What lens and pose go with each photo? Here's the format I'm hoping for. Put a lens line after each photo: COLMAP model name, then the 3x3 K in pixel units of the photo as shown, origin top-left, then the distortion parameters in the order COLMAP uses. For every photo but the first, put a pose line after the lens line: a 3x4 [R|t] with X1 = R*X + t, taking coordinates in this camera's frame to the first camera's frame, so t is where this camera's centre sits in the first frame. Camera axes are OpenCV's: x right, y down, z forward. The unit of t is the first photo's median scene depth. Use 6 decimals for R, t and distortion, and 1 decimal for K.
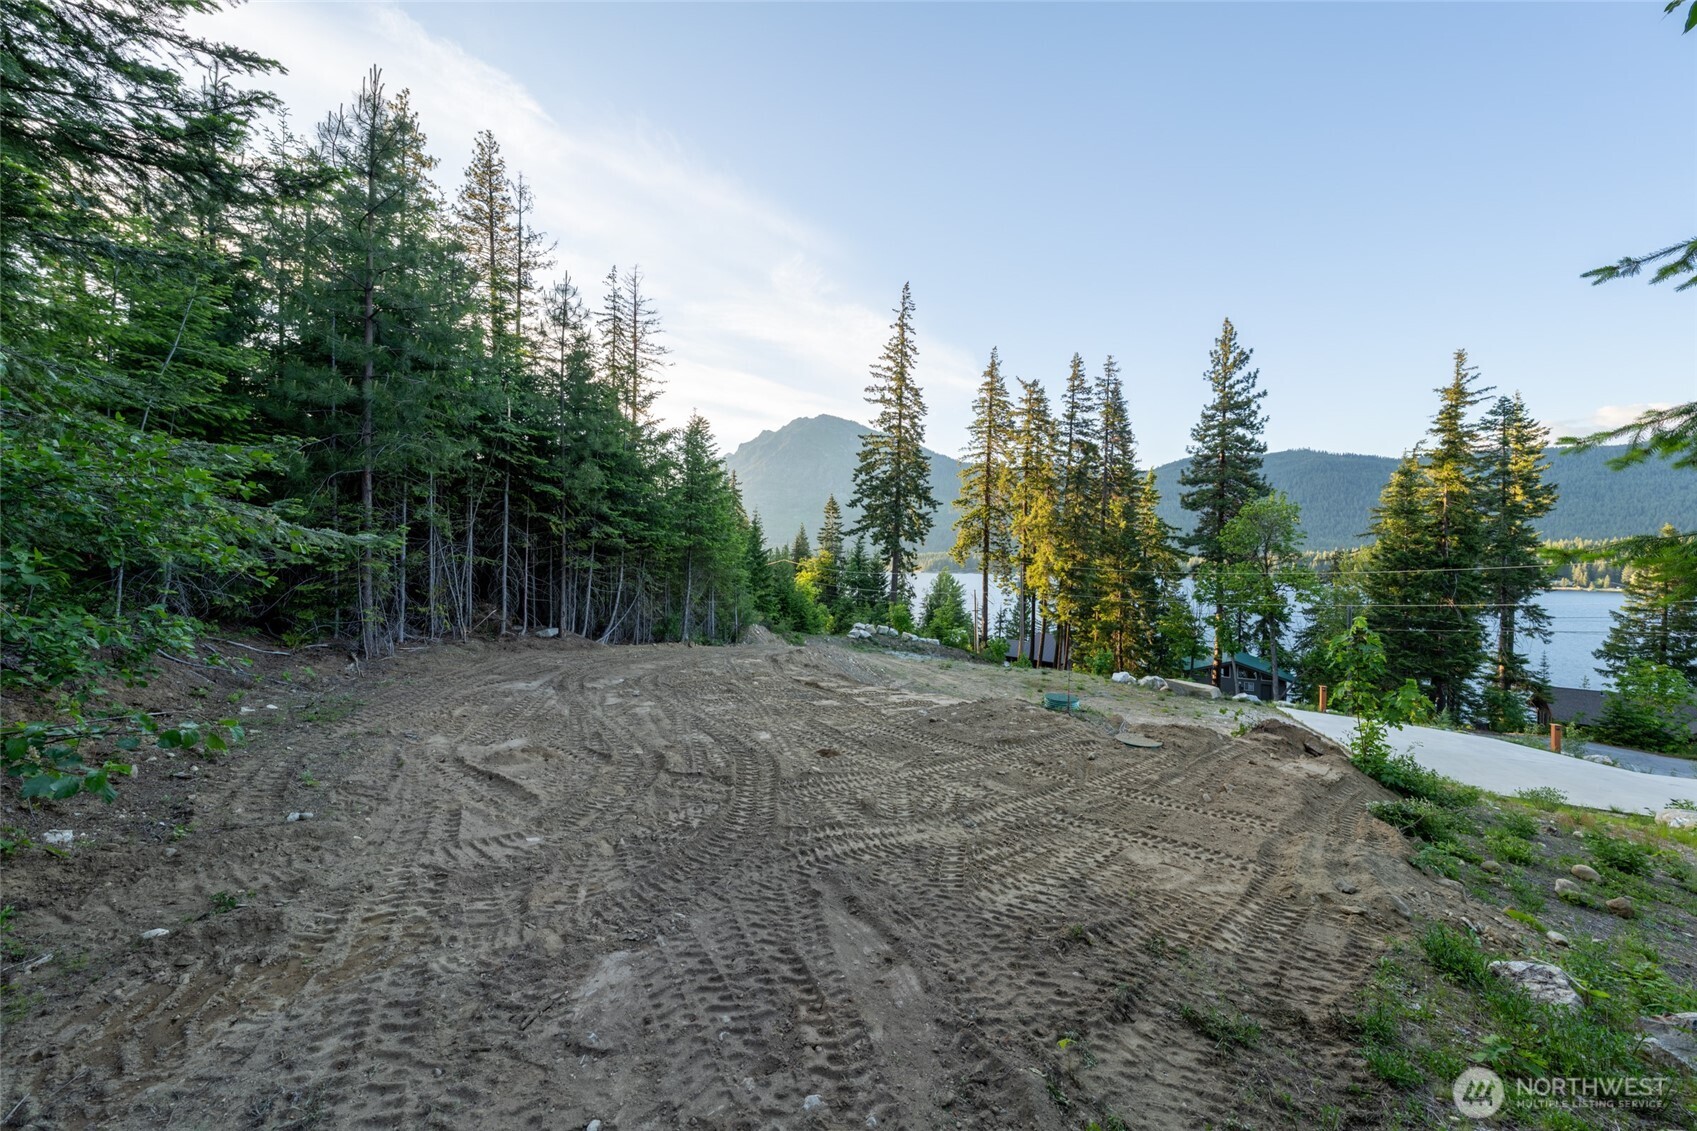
lens RADIAL K [[577.0, 0, 848.5], [0, 577.0, 565.5], [0, 0, 1]] dist [-0.005427, -0.000015]
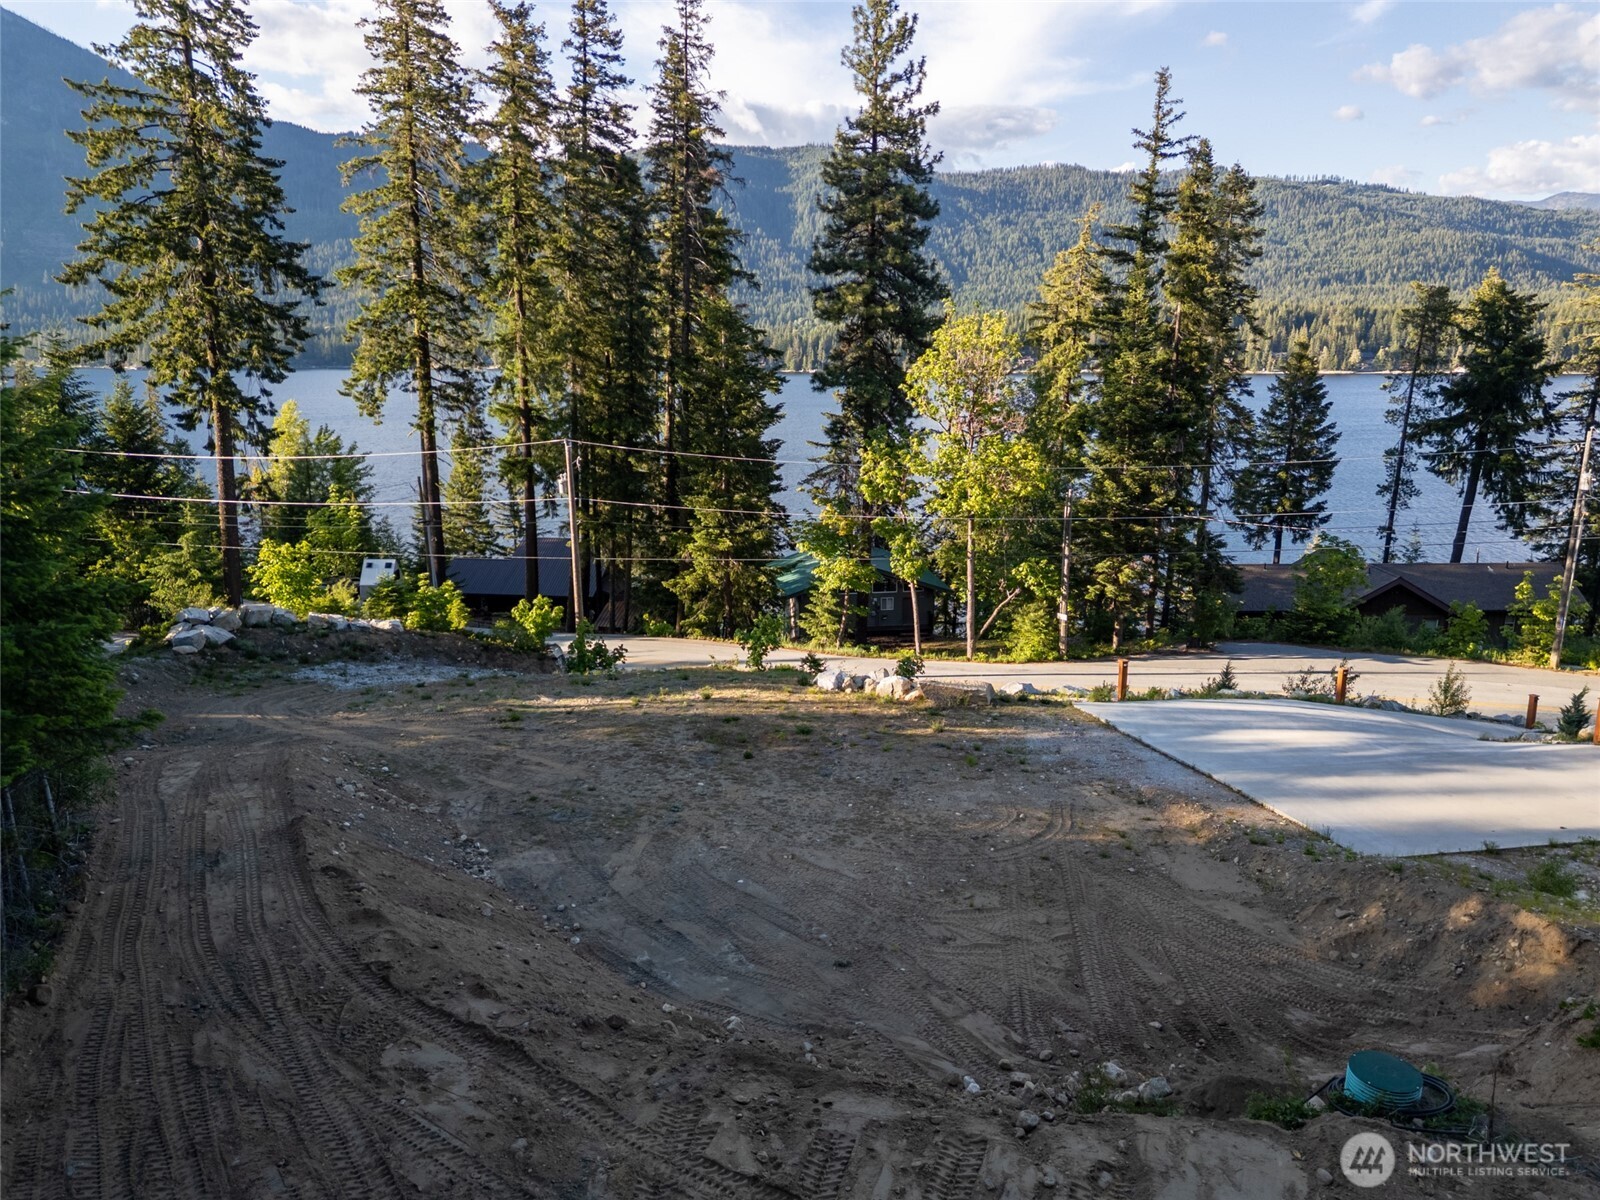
lens RADIAL K [[1122.8, 0, 797.6], [0, 1122.8, 595.3], [0, 0, 1]] dist [0.090186, -0.086829]
pose [[0.800435, -0.142904, 0.582135, -0.084462], [0.016196, 0.975968, 0.217313, -0.060735], [-0.599200, -0.164516, 0.783514, 0.097601]]
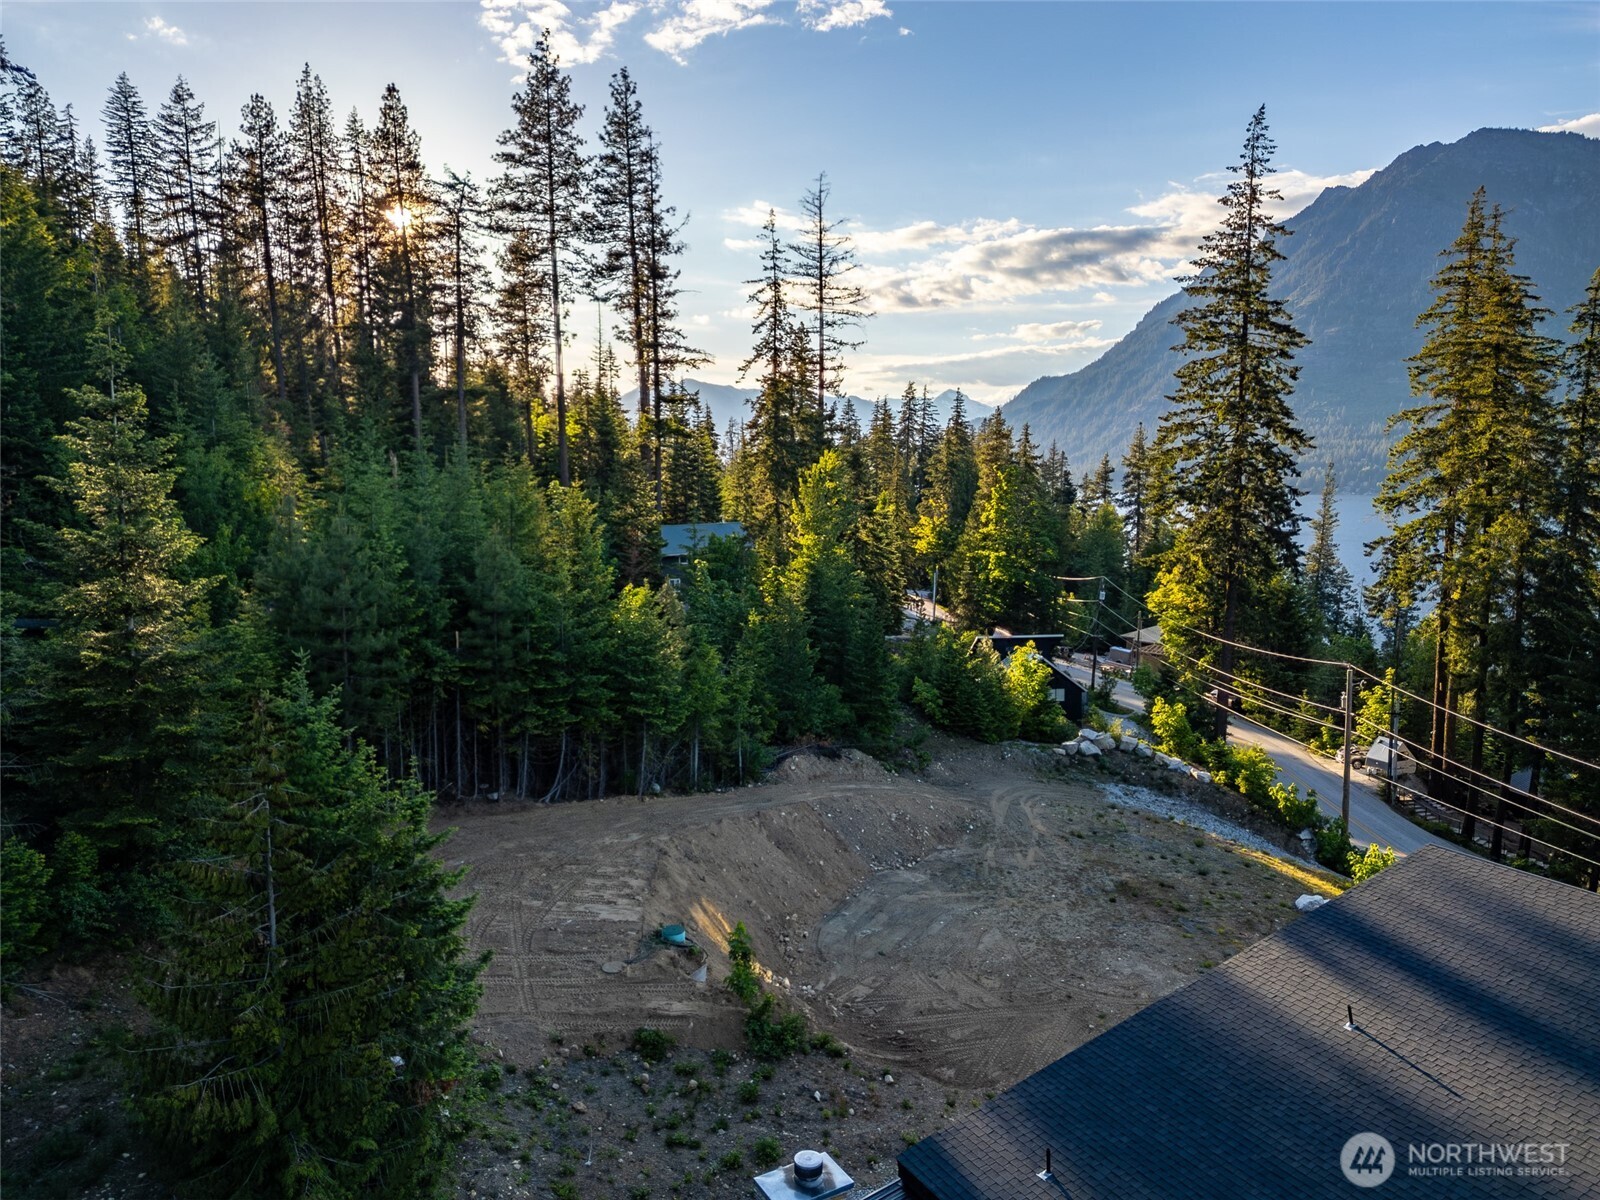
lens RADIAL K [[1114.8, 0, 795.4], [0, 1114.8, 601.2], [0, 0, 1]] dist [0.135288, -0.183309]
pose [[0.837814, 0.055568, -0.543120, 0.335668], [0.000920, 0.994662, 0.103185, -0.138670], [0.545954, -0.086949, 0.833291, -0.173943]]
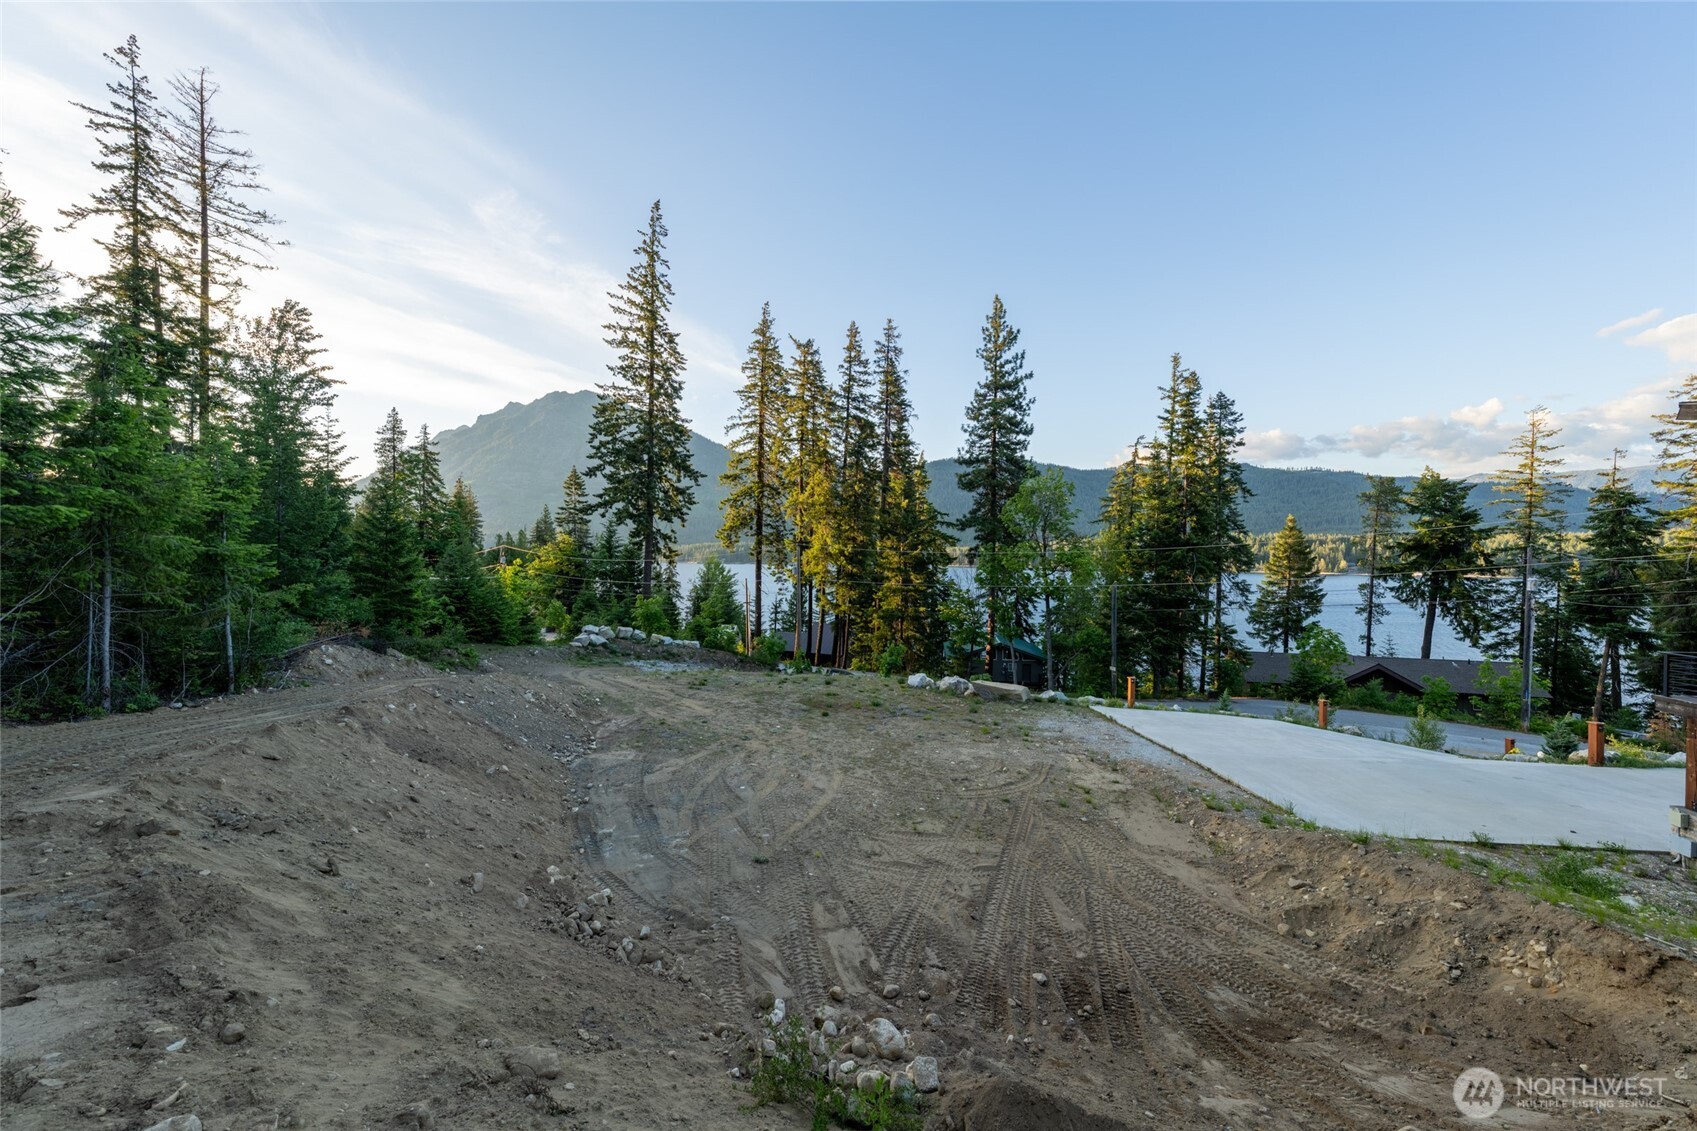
lens RADIAL K [[578.0, 0, 845.9], [0, 578.0, 561.2], [0, 0, 1]] dist [-0.002569, 0.000316]
pose [[0.930091, -0.009922, 0.367194, 0.042298], [0.006810, 0.999929, 0.009770, 0.009043], [-0.367265, -0.006587, 0.930093, 0.144540]]
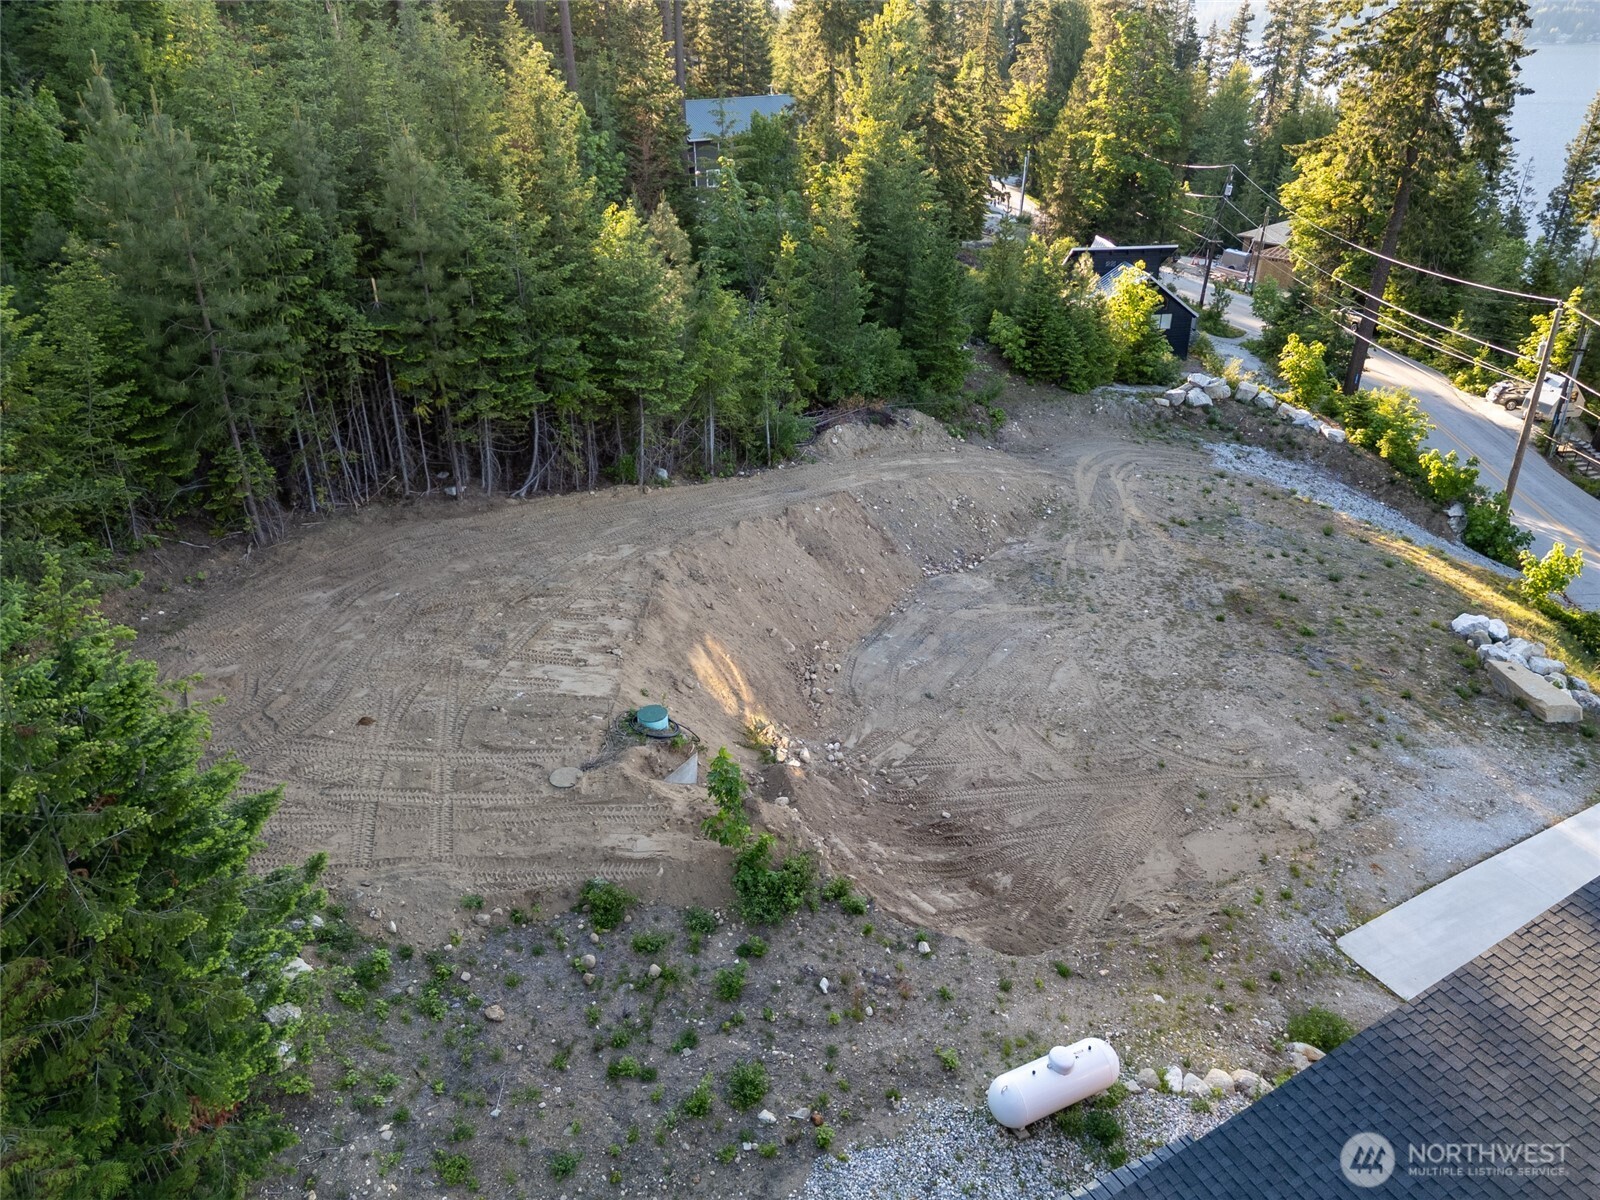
lens RADIAL K [[1122.8, 0, 797.6], [0, 1122.8, 595.3], [0, 0, 1]] dist [0.090186, -0.086829]
pose [[0.804510, 0.255985, -0.535943, 0.268567], [0.005926, 0.898849, 0.438218, -0.144191], [0.593909, -0.355727, 0.721616, -0.046433]]
